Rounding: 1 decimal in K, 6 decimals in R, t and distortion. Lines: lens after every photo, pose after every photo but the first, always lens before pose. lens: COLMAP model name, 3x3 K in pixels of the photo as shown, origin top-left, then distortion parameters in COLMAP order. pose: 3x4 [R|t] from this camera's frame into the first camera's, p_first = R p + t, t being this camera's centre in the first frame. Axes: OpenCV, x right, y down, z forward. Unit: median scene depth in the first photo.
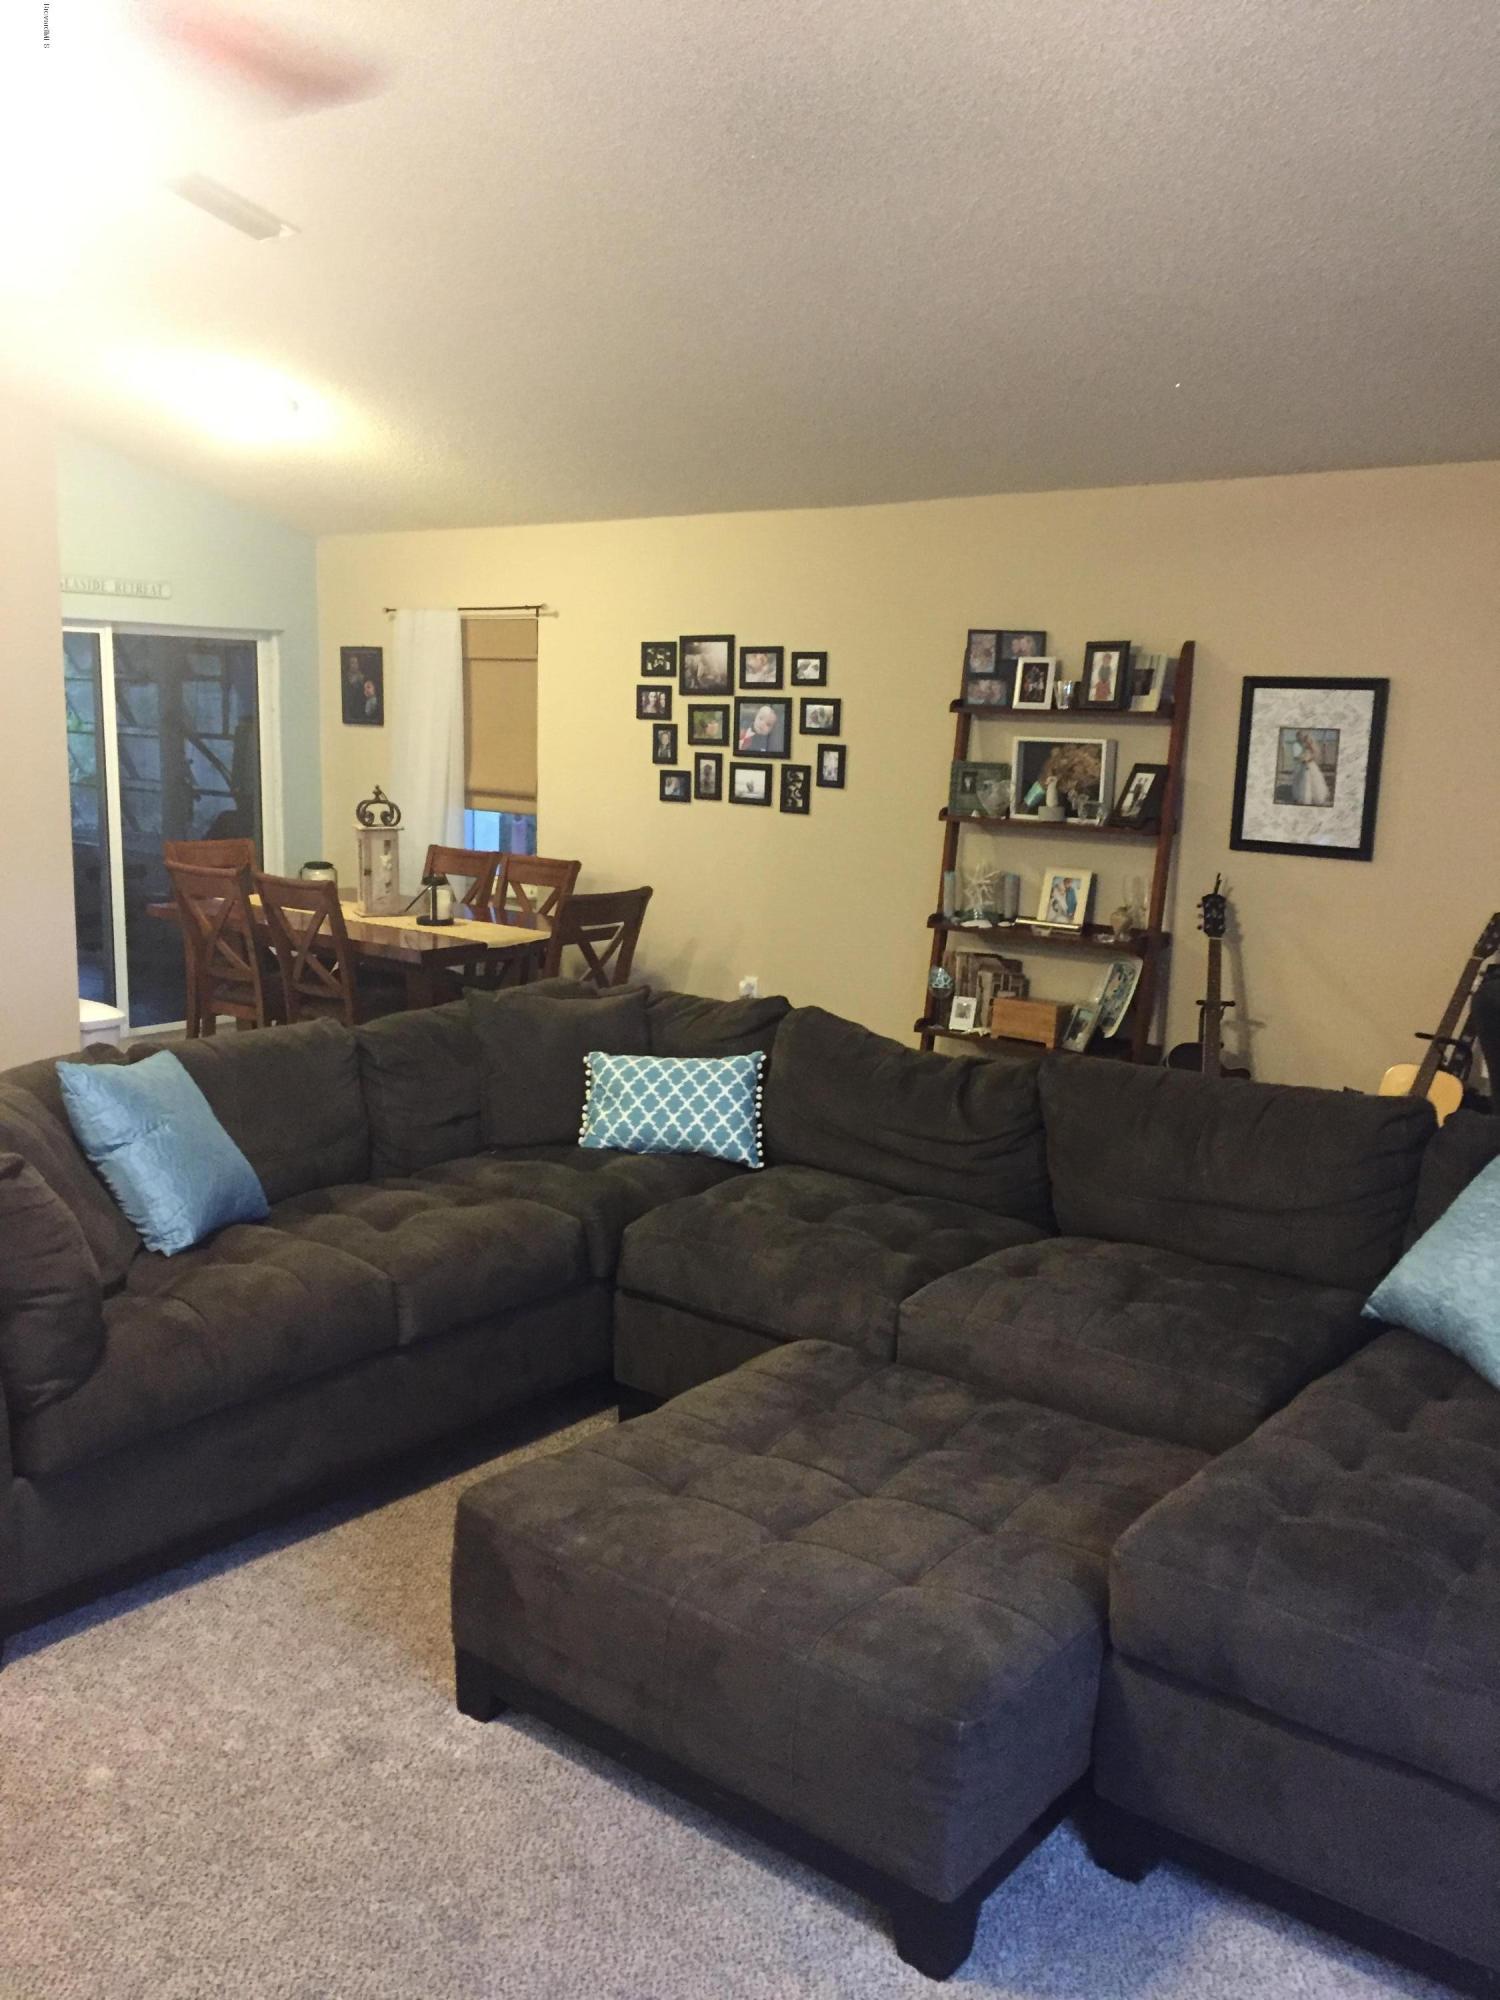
lens RADIAL K [[1701.6, 0, 760.2], [0, 1701.6, 981.8], [0, 0, 1]] dist [0.083954, -0.114209]
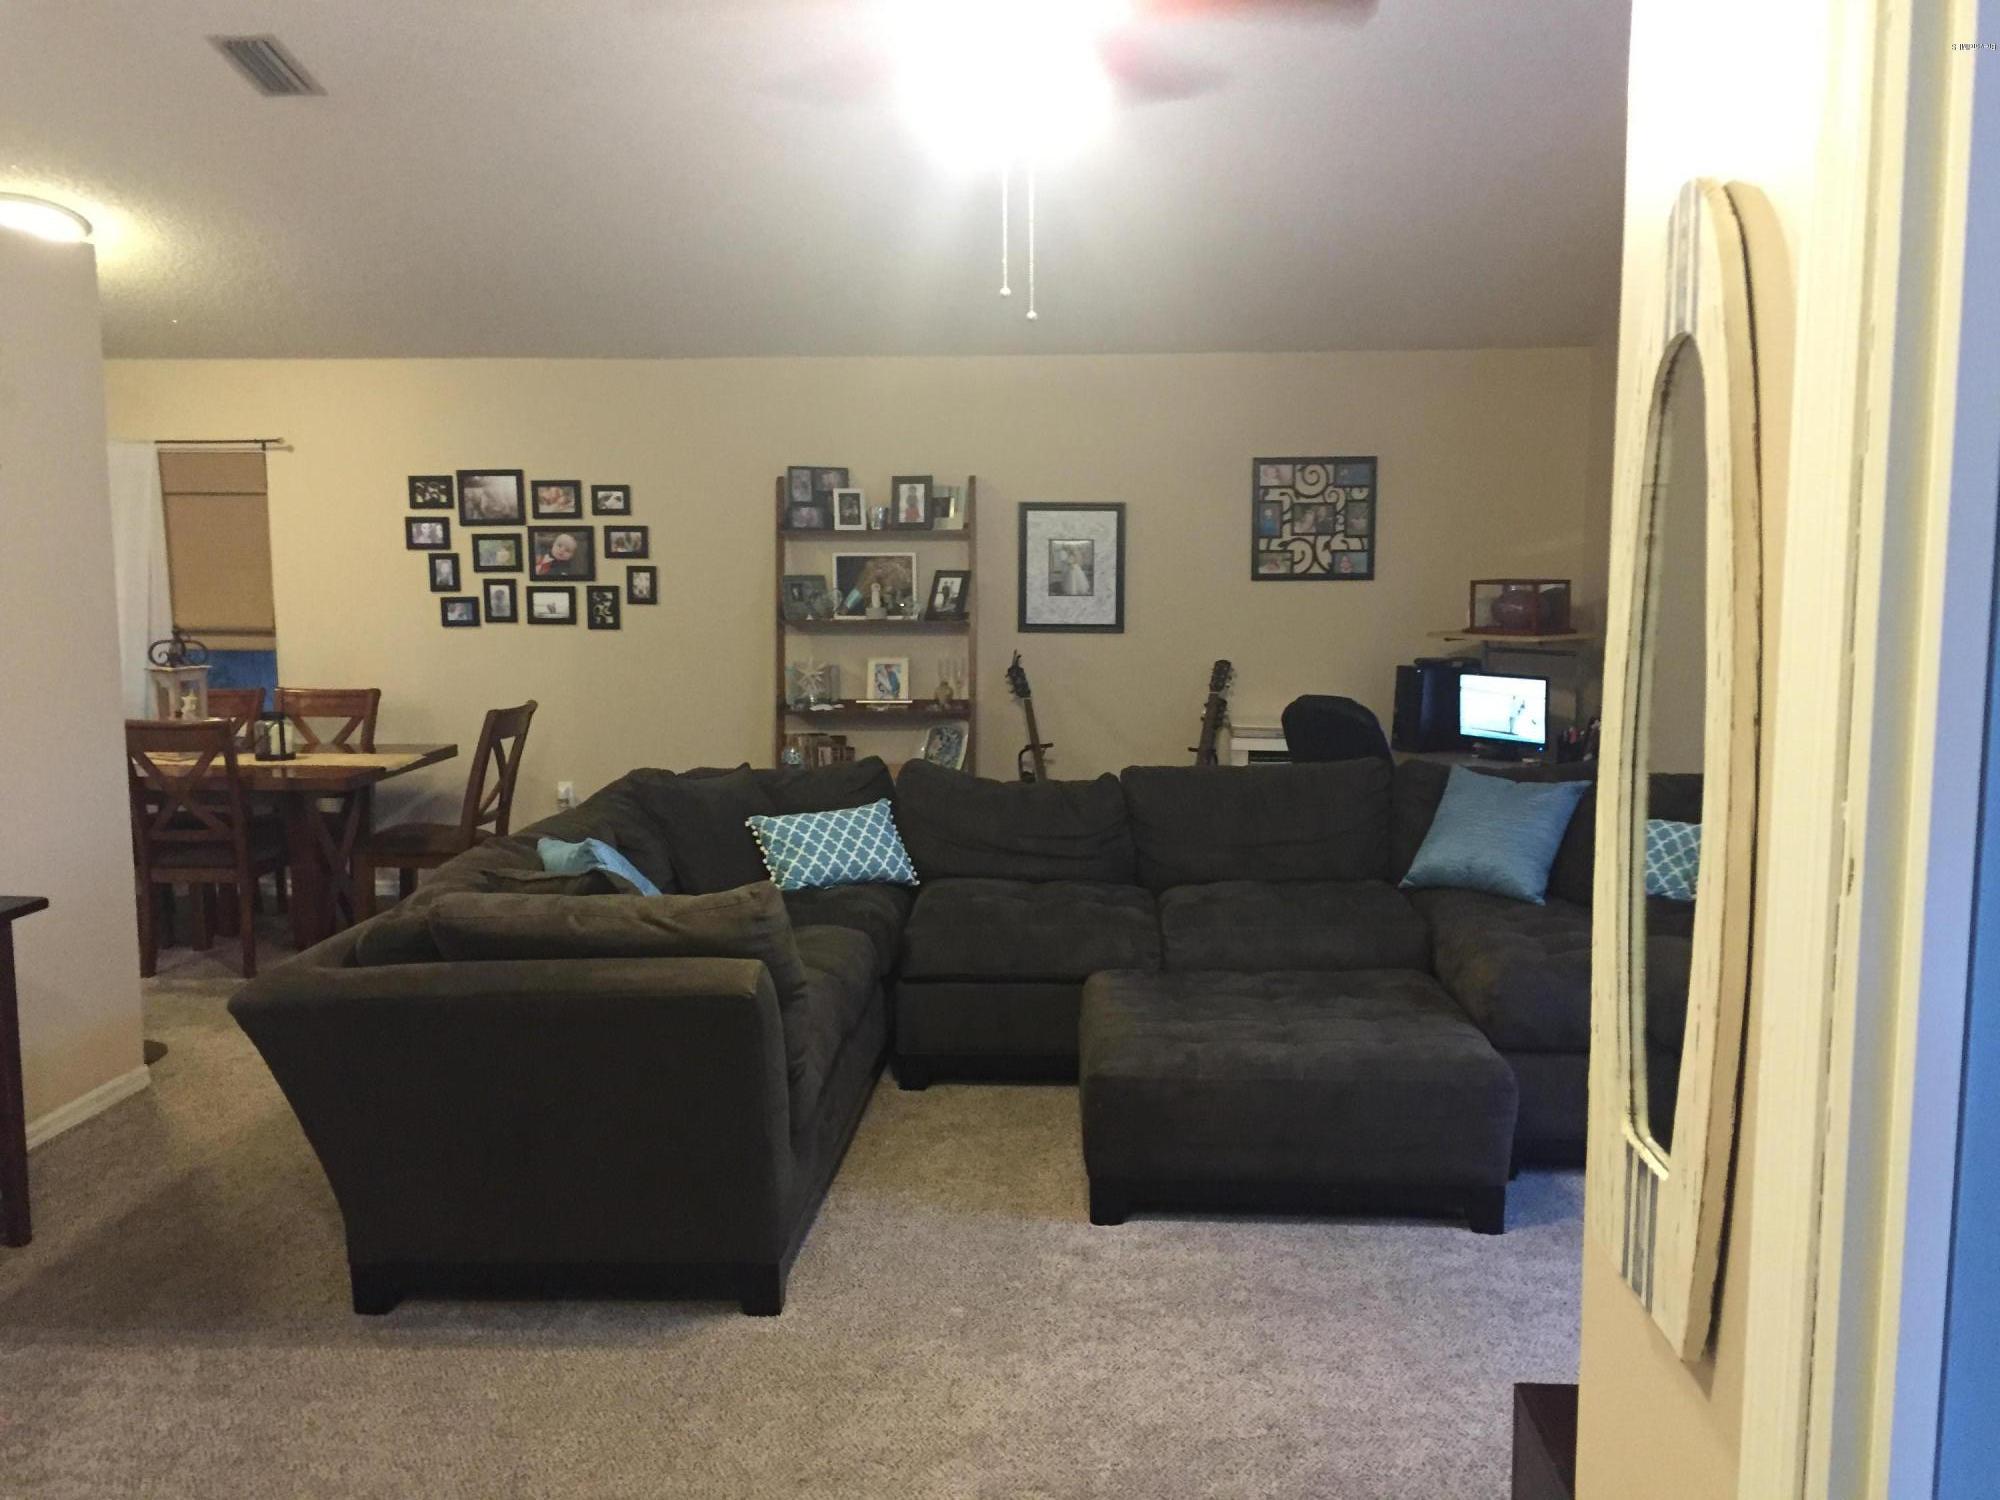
lens RADIAL K [[1701.6, 0, 975.7], [0, 1701.6, 792.5], [0, 0, 1]] dist [0.083954, -0.114209]
pose [[0.816629, -0.109840, 0.566615, -0.471292], [0.117096, 0.992838, 0.023702, 0.010189], [-0.565160, 0.046992, 0.823642, -0.059916]]
